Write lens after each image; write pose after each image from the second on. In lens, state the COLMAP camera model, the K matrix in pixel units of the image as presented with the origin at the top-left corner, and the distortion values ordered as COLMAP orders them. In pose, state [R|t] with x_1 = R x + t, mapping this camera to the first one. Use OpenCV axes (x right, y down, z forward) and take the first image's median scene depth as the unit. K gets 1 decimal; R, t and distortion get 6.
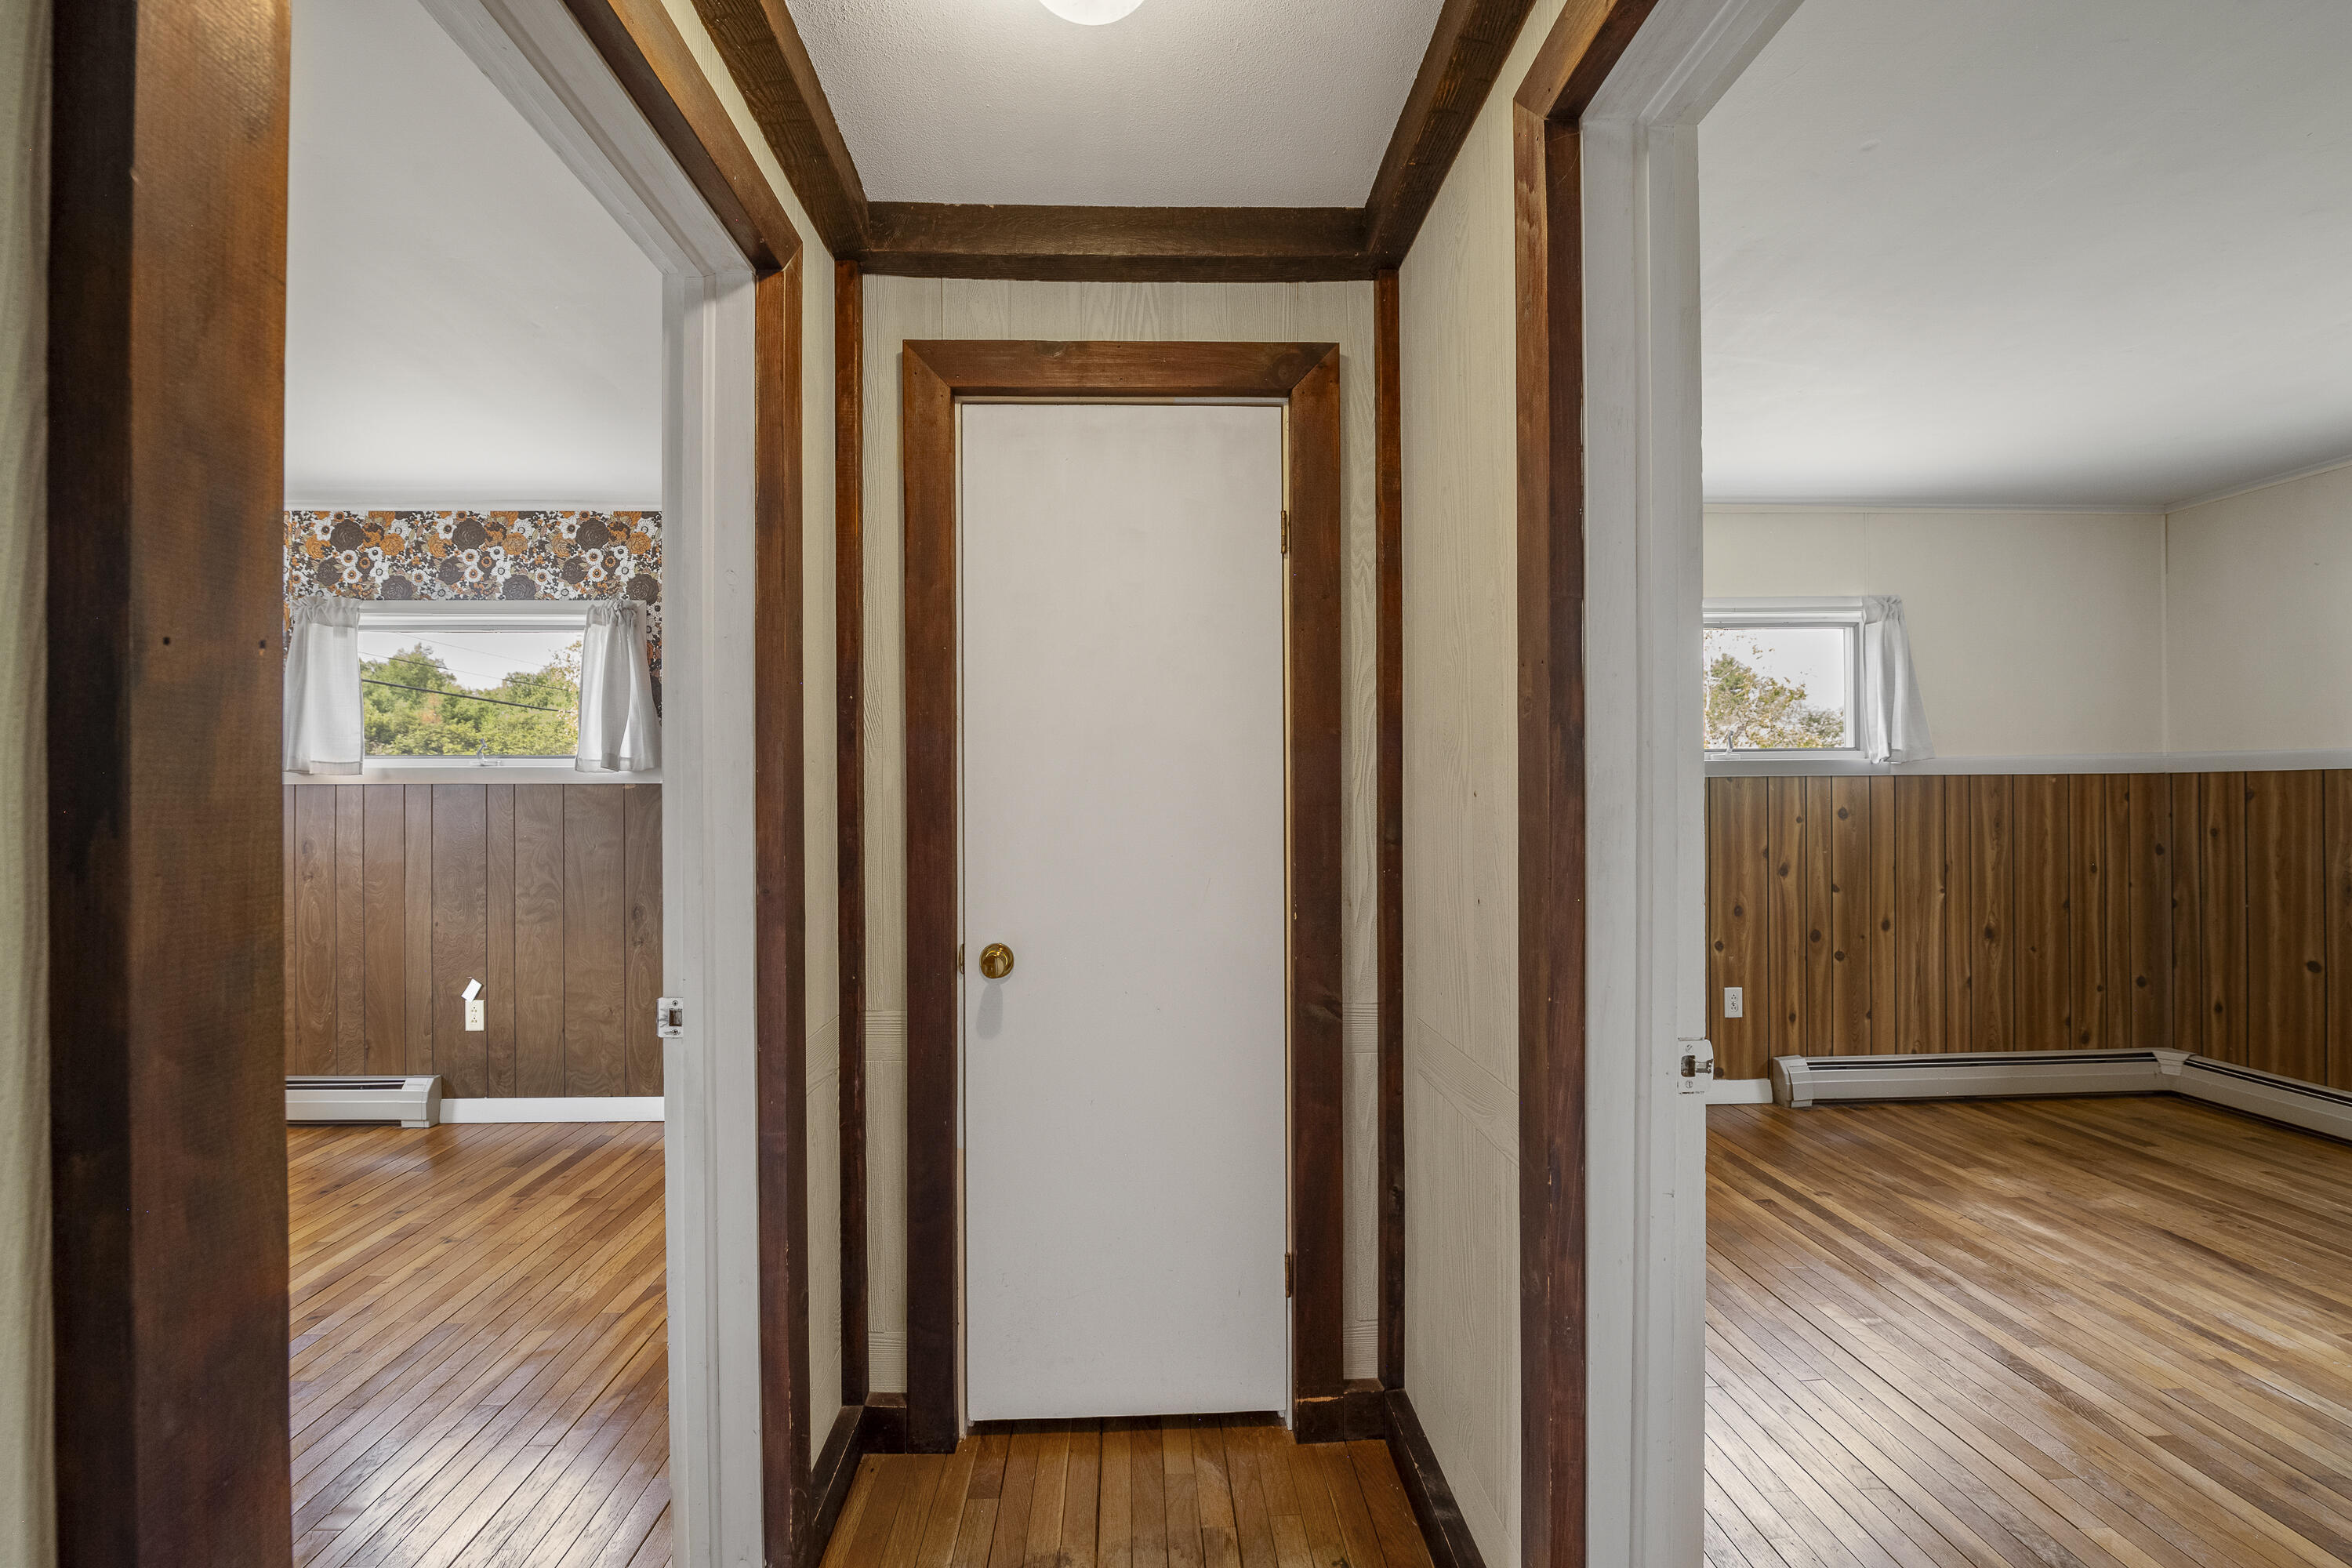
lens RADIAL K [[947.5, 0, 1161.4], [0, 947.5, 796.4], [0, 0, 1]] dist [-0.009614, -0.001246]
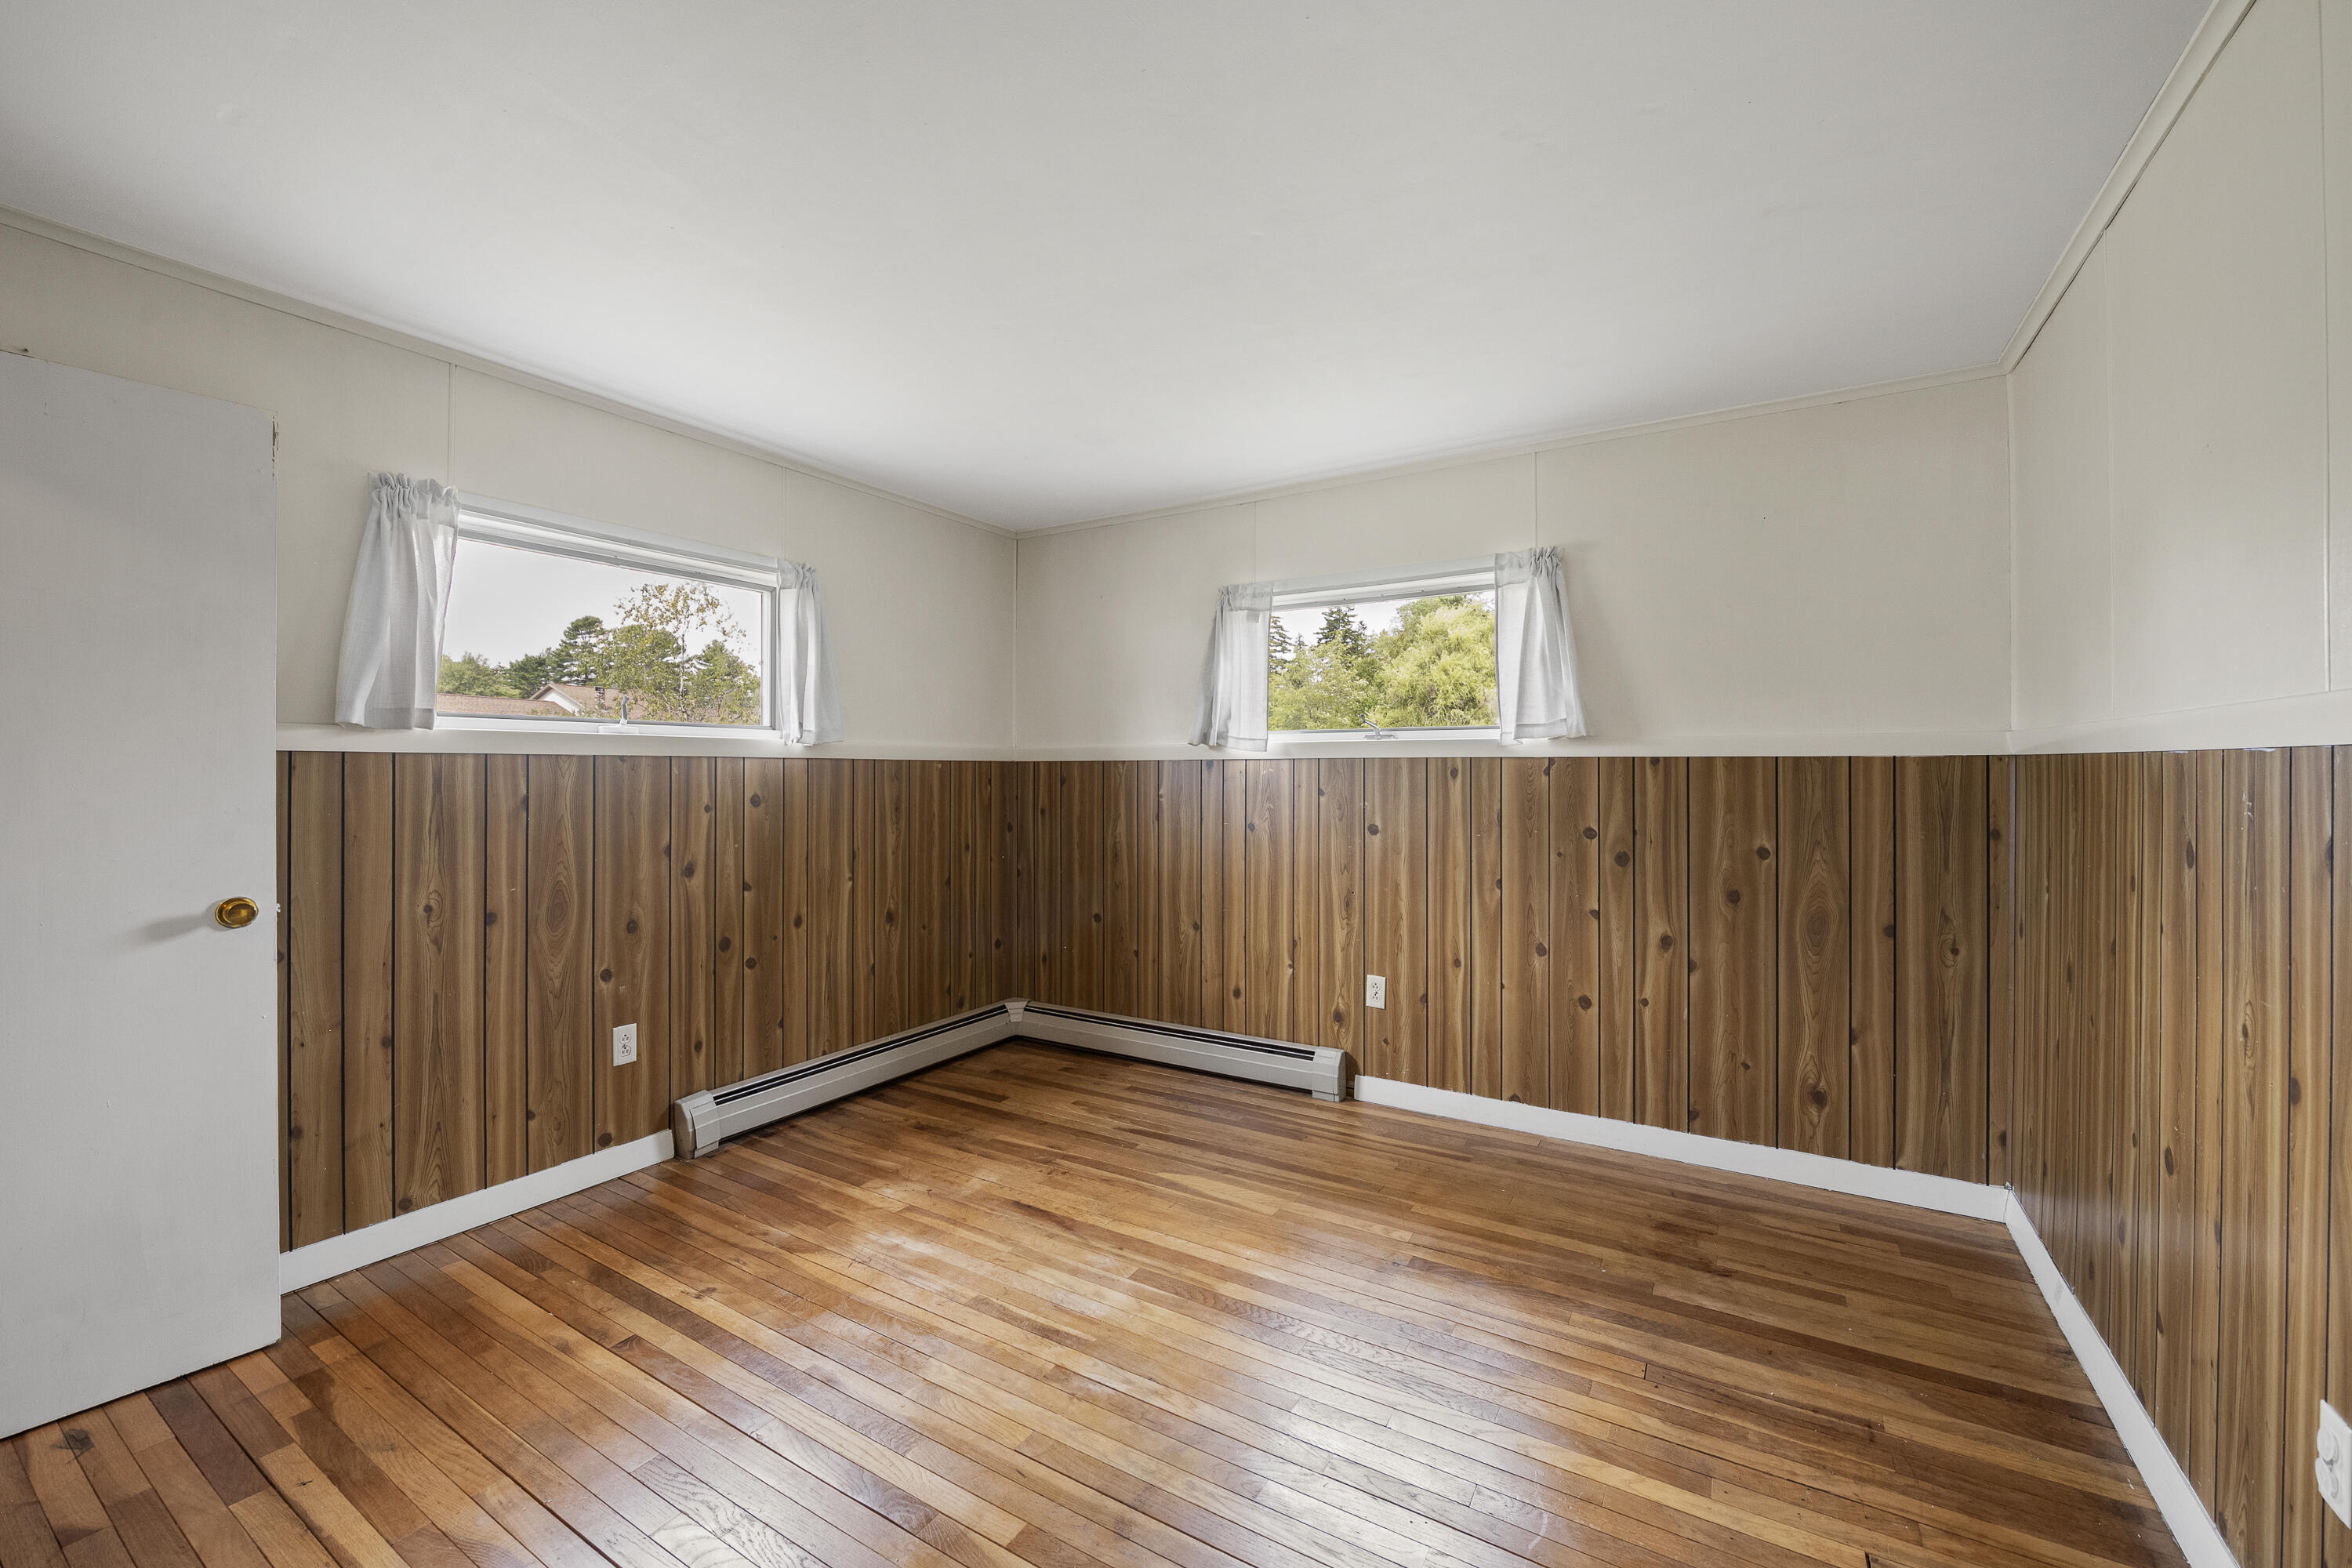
lens RADIAL K [[947.5, 0, 1168.3], [0, 947.5, 768.3], [0, 0, 1]] dist [-0.009614, -0.001246]
pose [[0.551739, 0.011035, 0.833944, 0.209287], [-0.006541, 0.999939, -0.008904, -0.006876], [-0.833991, -0.000542, 0.551777, 0.201601]]
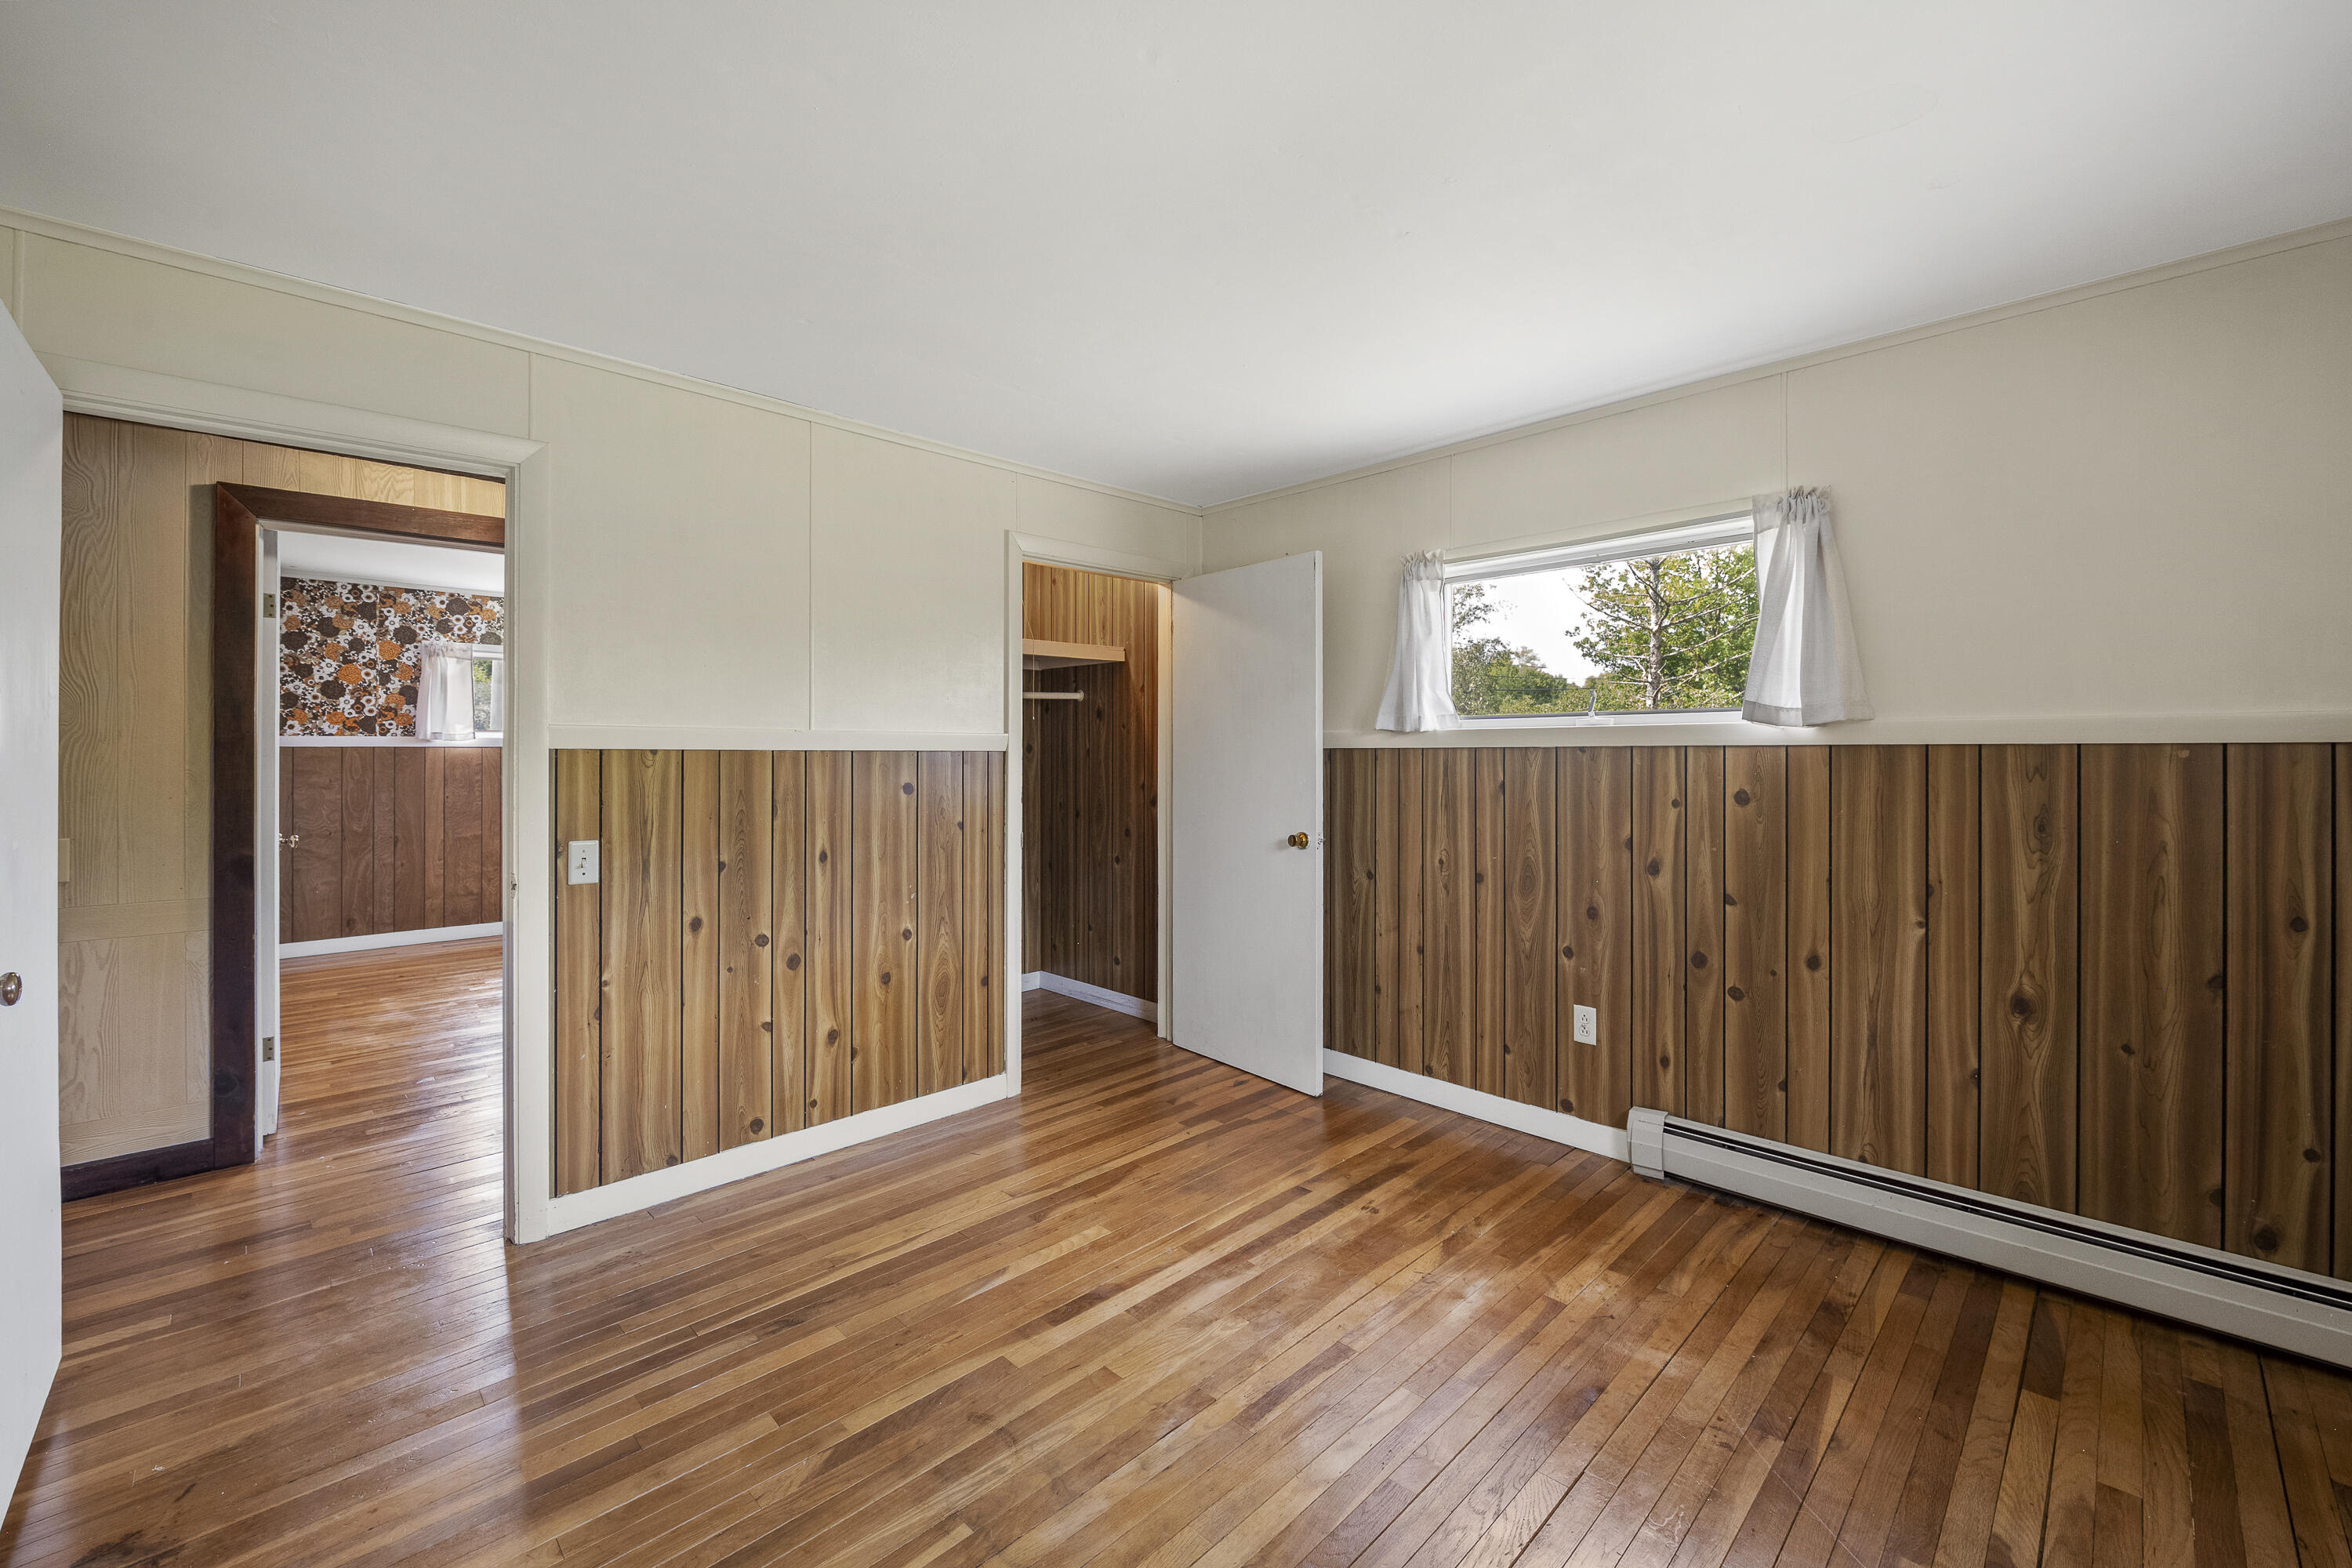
lens RADIAL K [[947.5, 0, 1166.7], [0, 947.5, 749.8], [0, 0, 1]] dist [-0.009614, -0.001246]
pose [[0.675321, 0.004949, -0.737508, 1.006629], [-0.007494, 0.999972, -0.000151, -0.016345], [0.737486, 0.005629, 0.675339, 0.191952]]
